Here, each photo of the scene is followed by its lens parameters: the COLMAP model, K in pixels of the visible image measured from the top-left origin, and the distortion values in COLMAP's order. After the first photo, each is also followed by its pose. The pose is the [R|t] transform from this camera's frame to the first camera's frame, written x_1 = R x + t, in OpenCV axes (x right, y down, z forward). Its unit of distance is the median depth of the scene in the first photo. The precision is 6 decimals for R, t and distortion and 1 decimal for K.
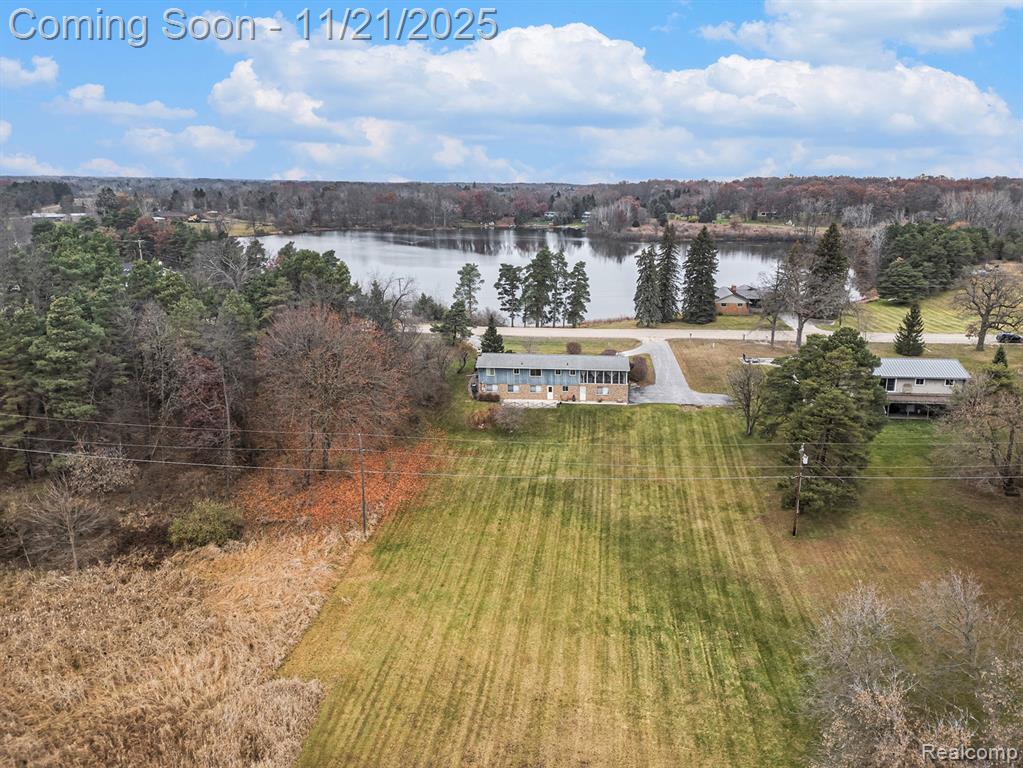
lens RADIAL K [[705.2, 0, 514.6], [0, 705.2, 373.6], [0, 0, 1]] dist [0.030613, 0.002583]
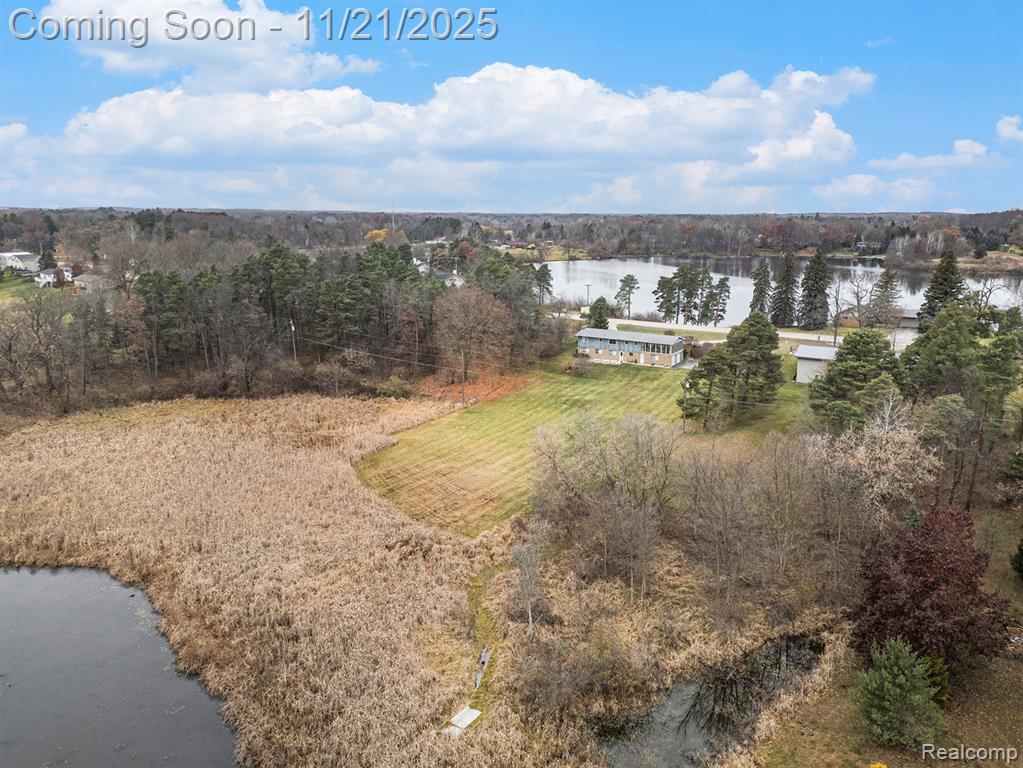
lens RADIAL K [[705.2, 0, 511.0], [0, 705.2, 390.5], [0, 0, 1]] dist [0.030613, 0.002583]
pose [[0.880306, 0.107986, -0.461953, 0.541869], [-0.117111, 0.993078, 0.008973, 0.113176], [0.459724, 0.046201, 0.886859, -0.423975]]
